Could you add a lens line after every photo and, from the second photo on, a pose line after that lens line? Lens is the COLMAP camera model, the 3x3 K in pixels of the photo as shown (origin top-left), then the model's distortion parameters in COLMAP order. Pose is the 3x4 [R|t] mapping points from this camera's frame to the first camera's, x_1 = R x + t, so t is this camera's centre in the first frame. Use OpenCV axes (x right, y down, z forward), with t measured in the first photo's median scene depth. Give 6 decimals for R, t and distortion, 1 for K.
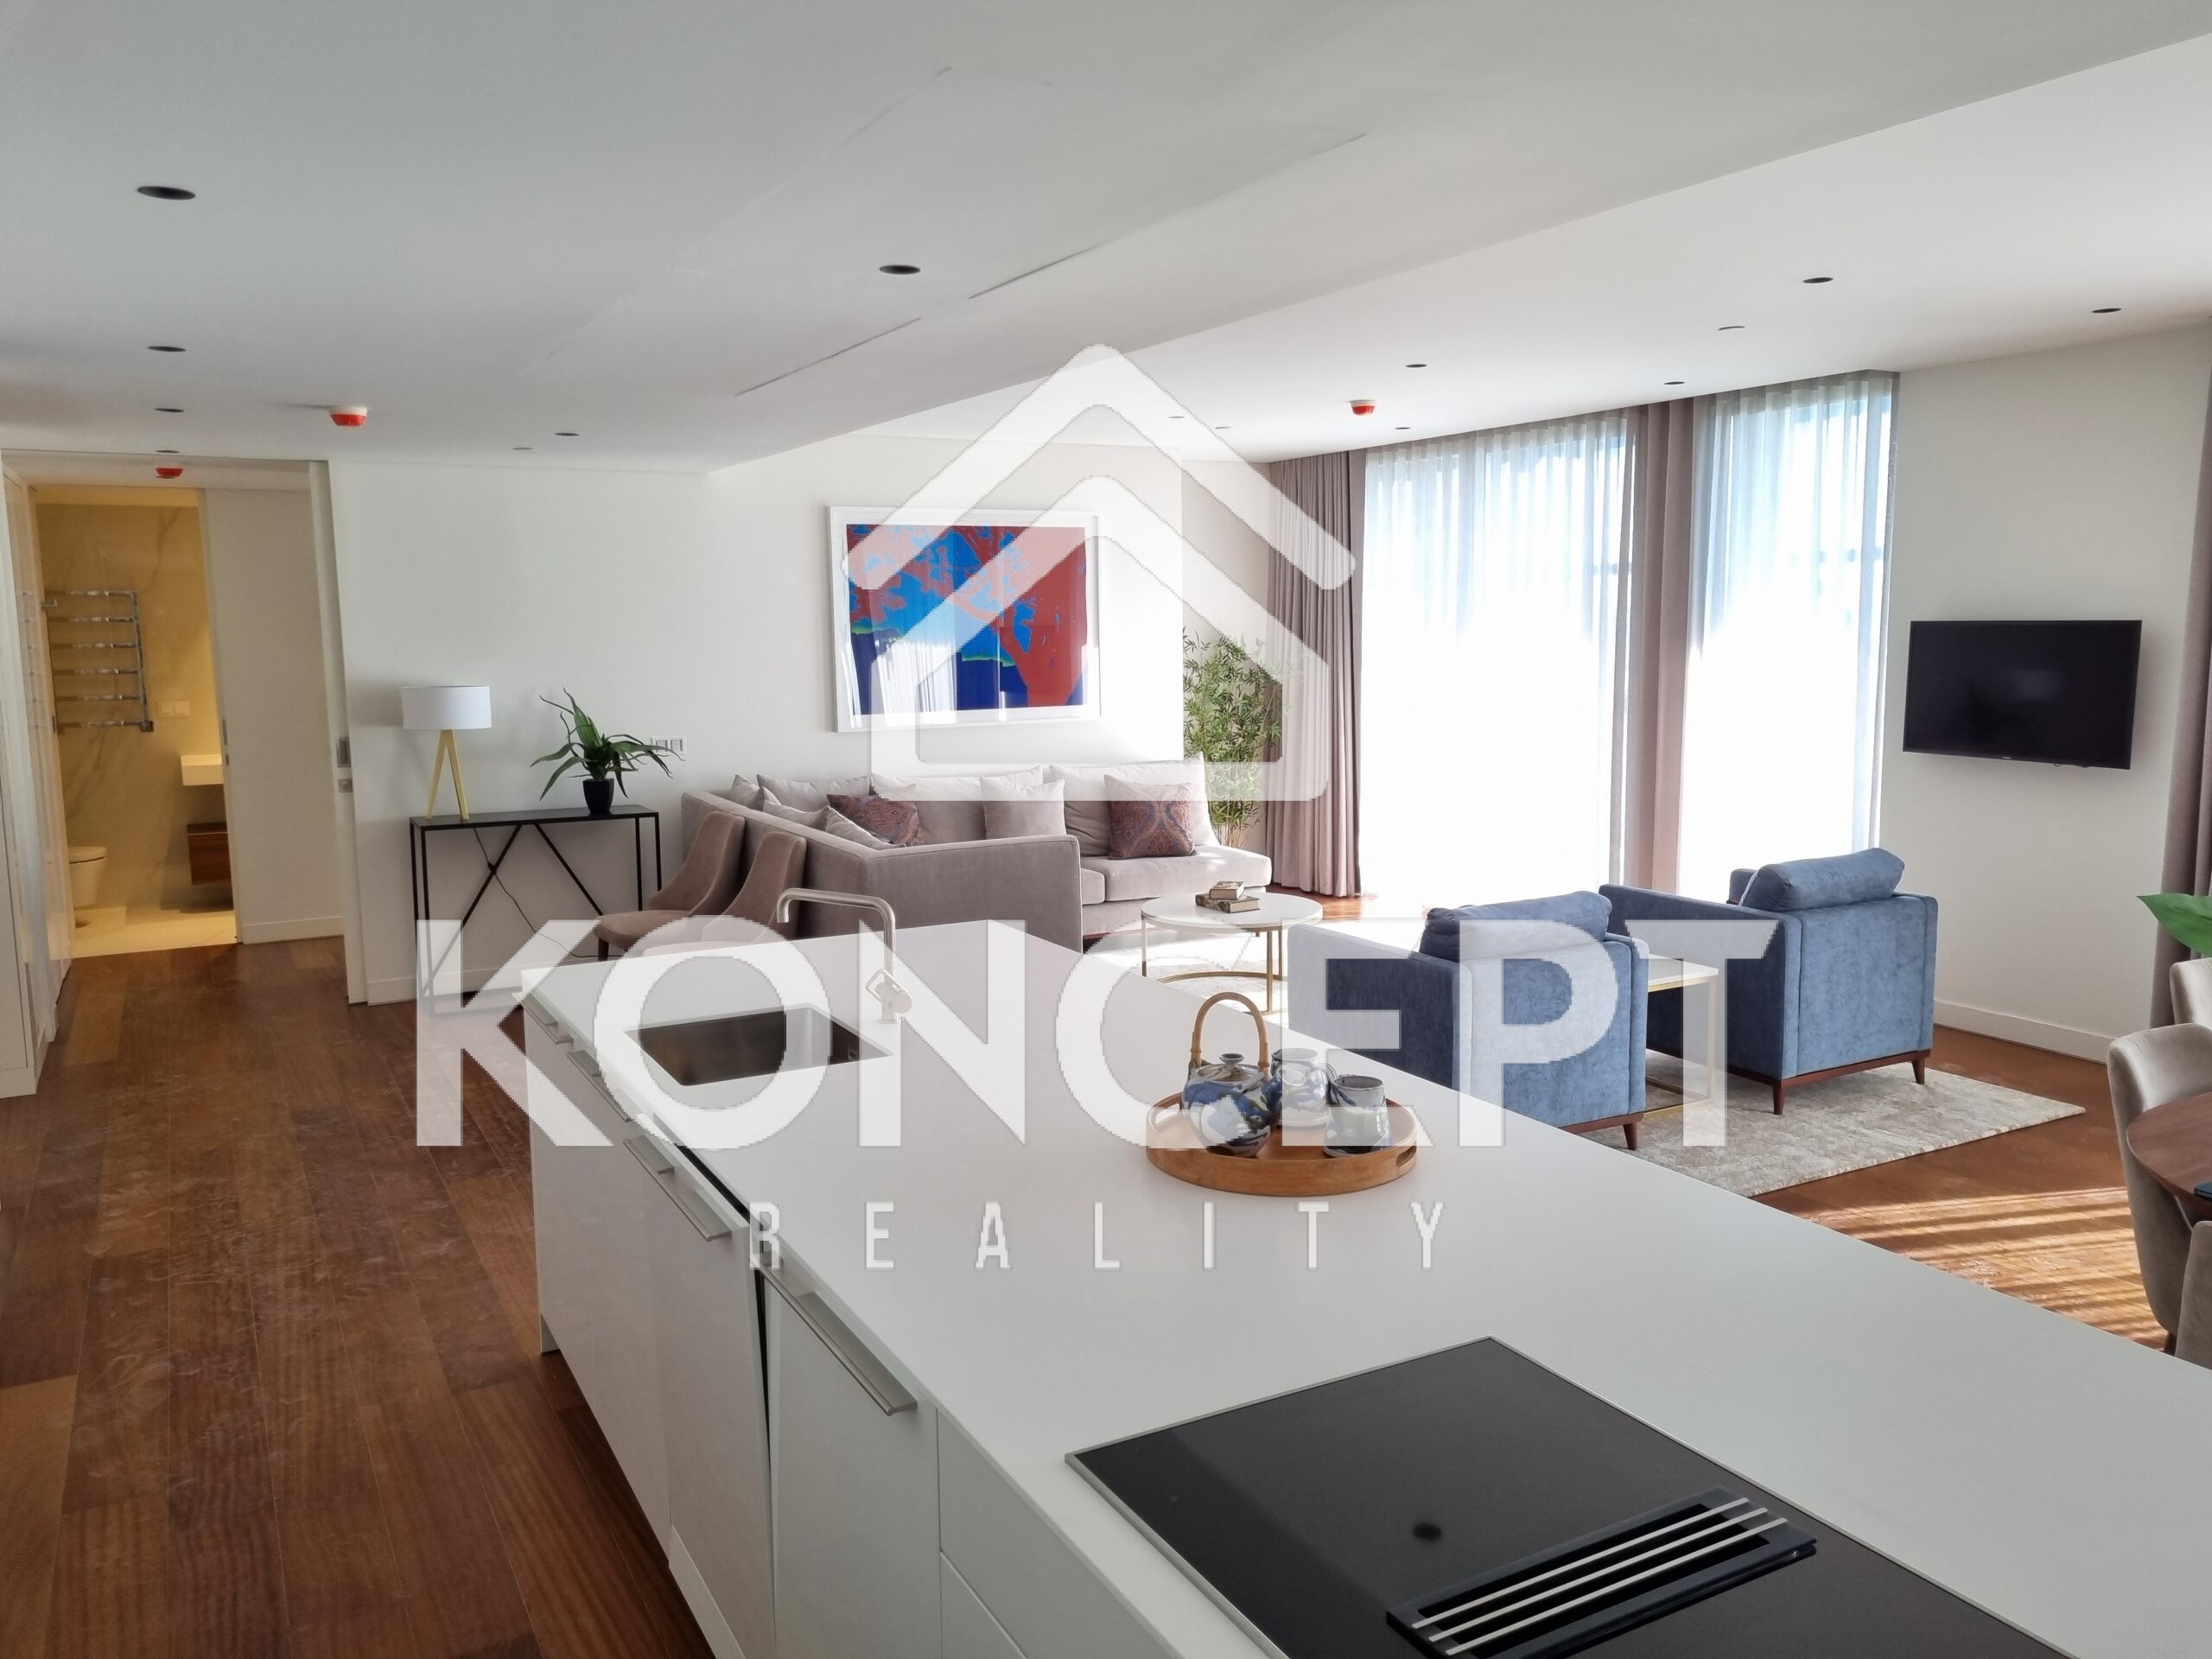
lens RADIAL K [[1638.9, 0, 1096.0], [0, 1638.9, 834.0], [0, 0, 1]] dist [0.056092, -0.043900]
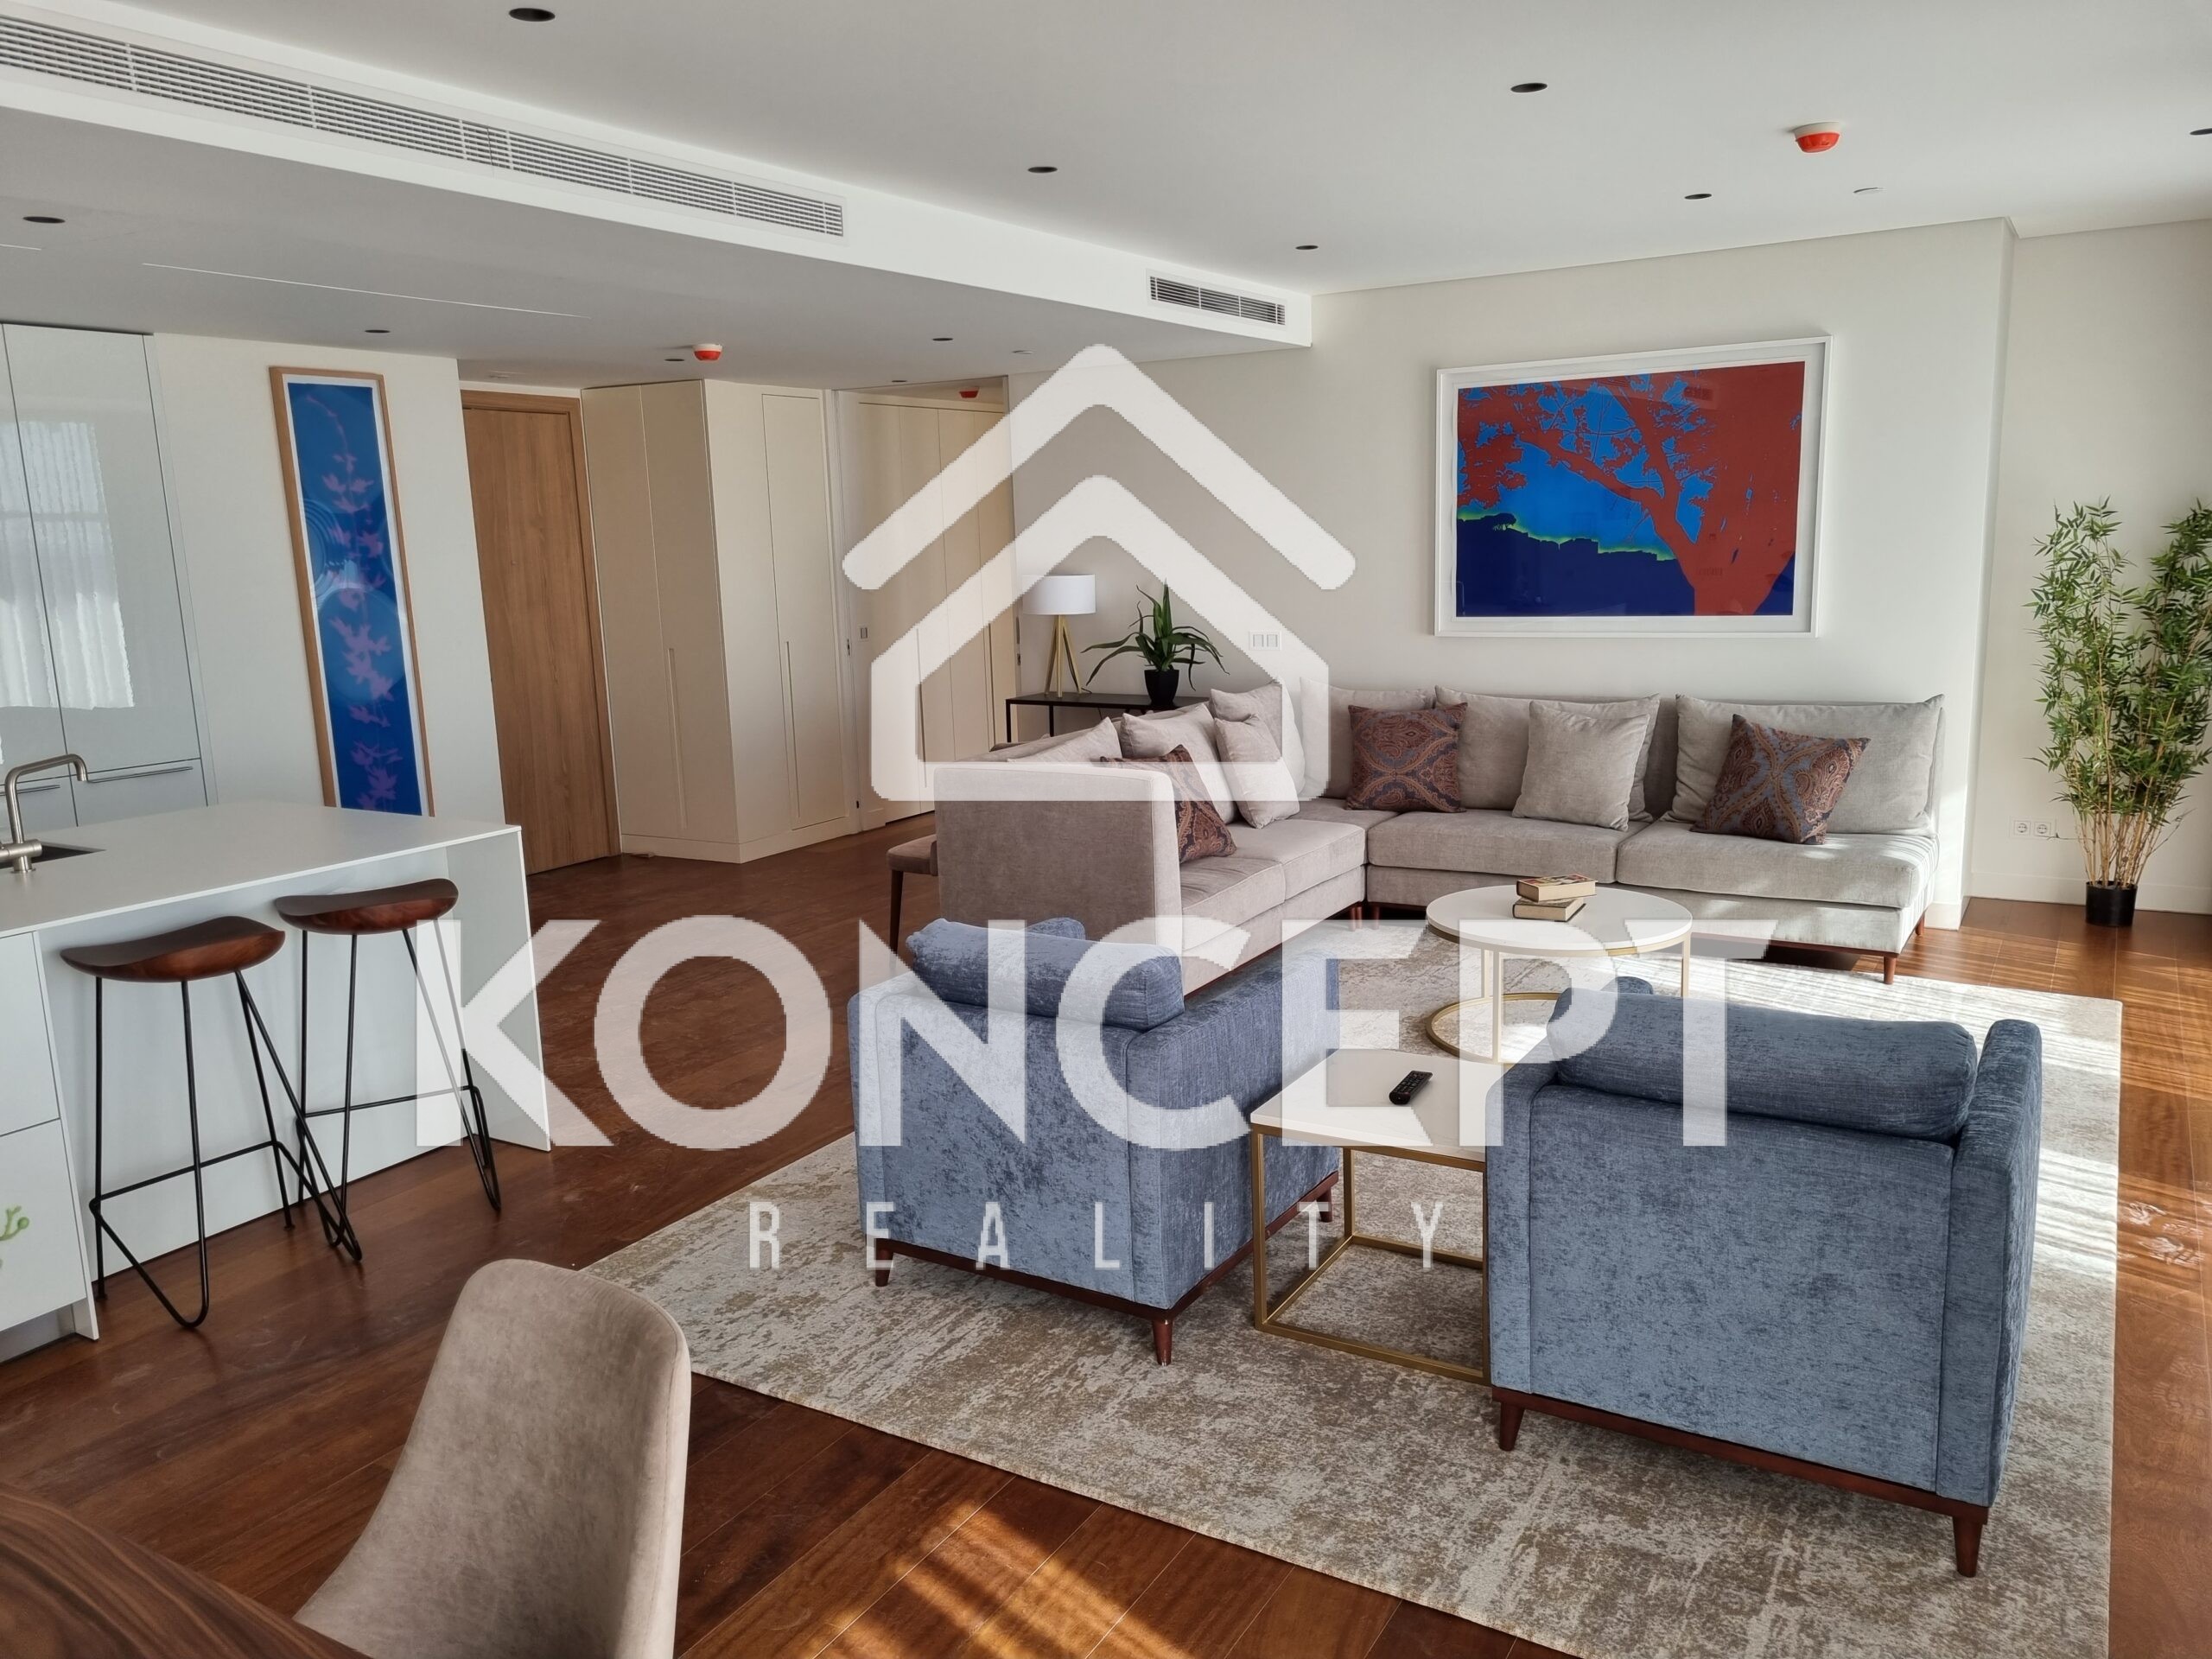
lens RADIAL K [[1638.9, 0, 1099.0], [0, 1638.9, 823.9], [0, 0, 1]] dist [0.056092, -0.043900]
pose [[0.492376, 0.151955, -0.857016, 0.762162], [-0.094908, 0.988144, 0.120678, -0.076781], [0.865193, 0.021919, 0.500960, 0.612686]]
